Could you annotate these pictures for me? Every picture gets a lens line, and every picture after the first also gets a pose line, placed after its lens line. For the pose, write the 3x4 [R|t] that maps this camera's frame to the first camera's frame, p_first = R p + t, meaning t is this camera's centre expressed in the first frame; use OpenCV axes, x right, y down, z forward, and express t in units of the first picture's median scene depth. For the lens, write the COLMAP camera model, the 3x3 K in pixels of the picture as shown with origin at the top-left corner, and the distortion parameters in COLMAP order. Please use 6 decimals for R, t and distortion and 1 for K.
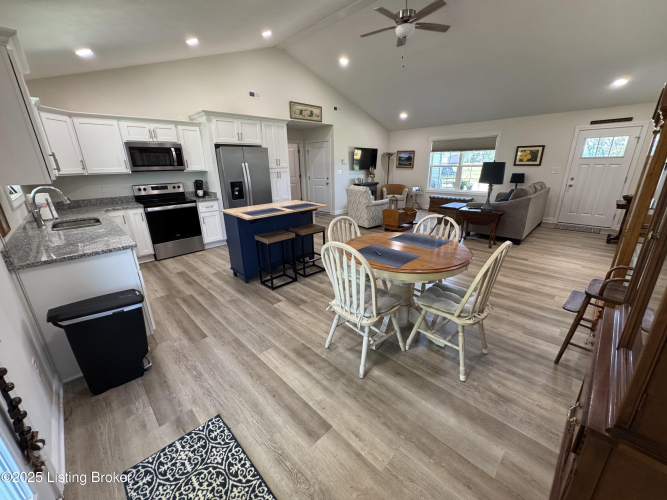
lens RADIAL K [[266.6, 0, 333.5], [0, 266.6, 250.0], [0, 0, 1]] dist [-0.003146, -0.000307]
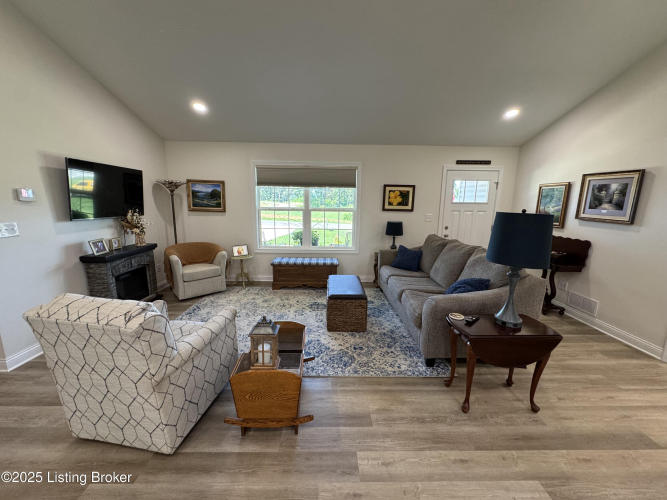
lens RADIAL K [[266.6, 0, 333.5], [0, 266.6, 250.0], [0, 0, 1]] dist [-0.003146, -0.000307]
pose [[0.688853, -0.108358, 0.716756, 0.057031], [0.198619, 0.979139, -0.042862, -0.180612], [-0.697160, 0.171887, 0.696005, 0.528727]]
